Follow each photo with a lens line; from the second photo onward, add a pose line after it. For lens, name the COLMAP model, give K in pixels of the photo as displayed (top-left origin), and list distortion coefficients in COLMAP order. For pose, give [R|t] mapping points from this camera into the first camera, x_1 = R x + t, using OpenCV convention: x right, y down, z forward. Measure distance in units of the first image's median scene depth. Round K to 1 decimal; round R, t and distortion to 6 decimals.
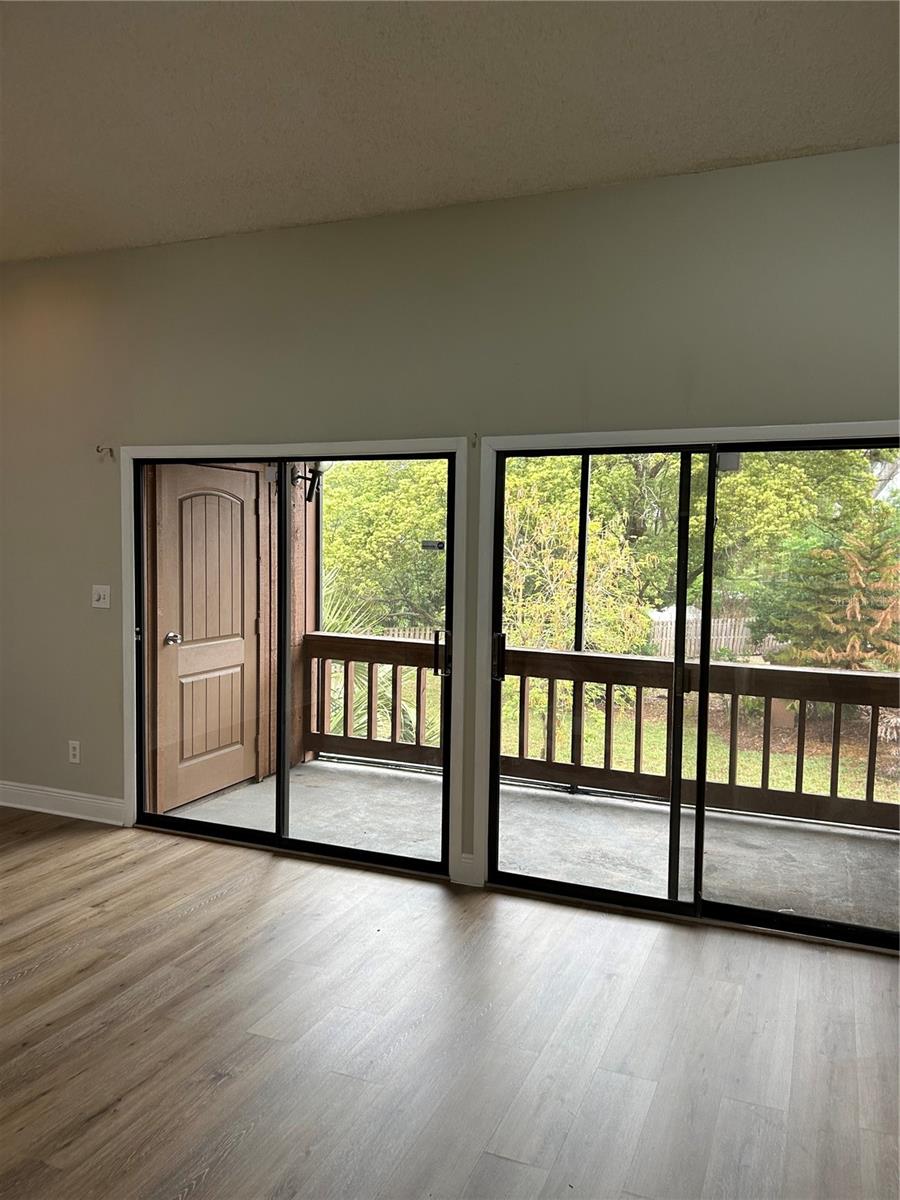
lens RADIAL K [[911.2, 0, 450.5], [0, 911.2, 603.6], [0, 0, 1]] dist [0.039133, -0.032986]
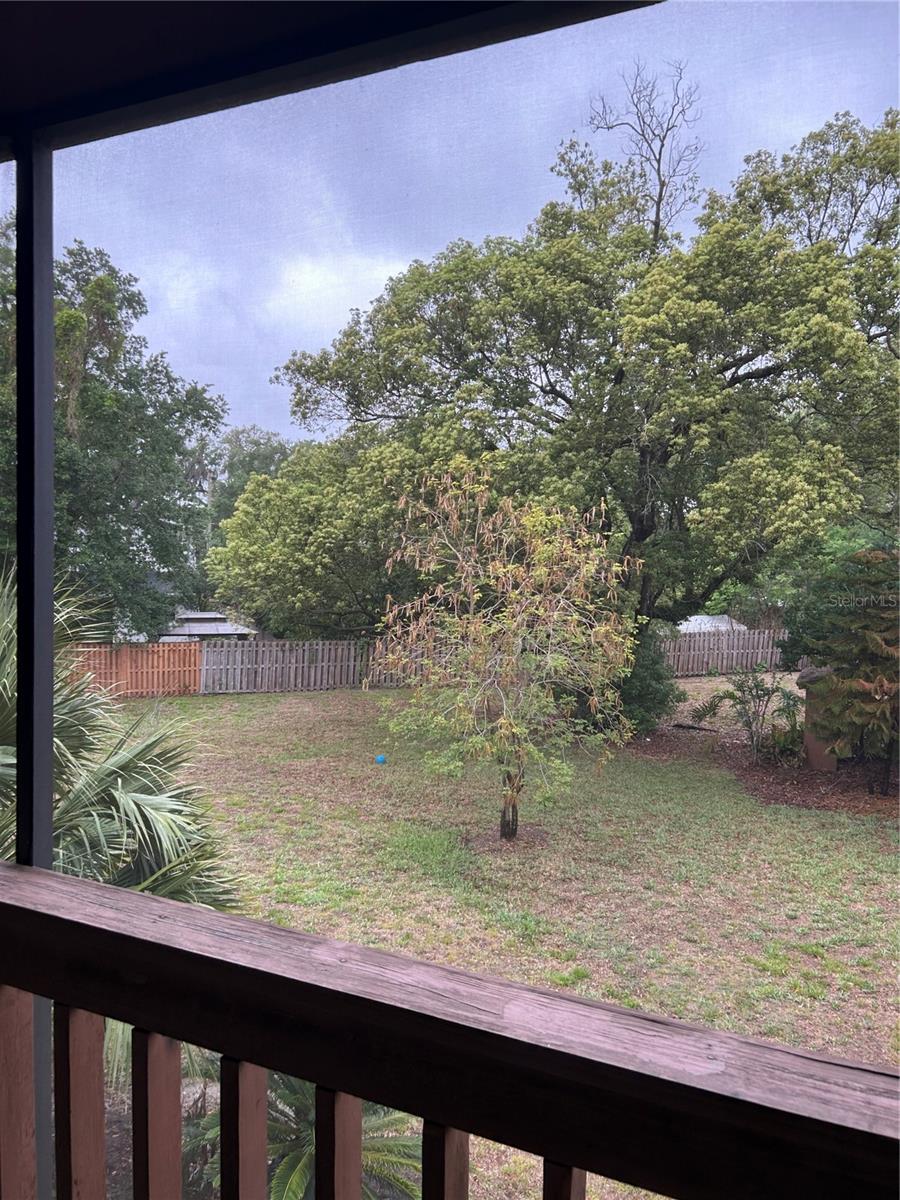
lens RADIAL K [[911.2, 0, 454.2], [0, 911.2, 594.4], [0, 0, 1]] dist [0.039133, -0.032986]
pose [[0.998541, -0.000147, -0.054000, 0.096531], [-0.000239, 0.999974, -0.007157, -0.017114], [0.053999, 0.007160, 0.998515, 0.204929]]
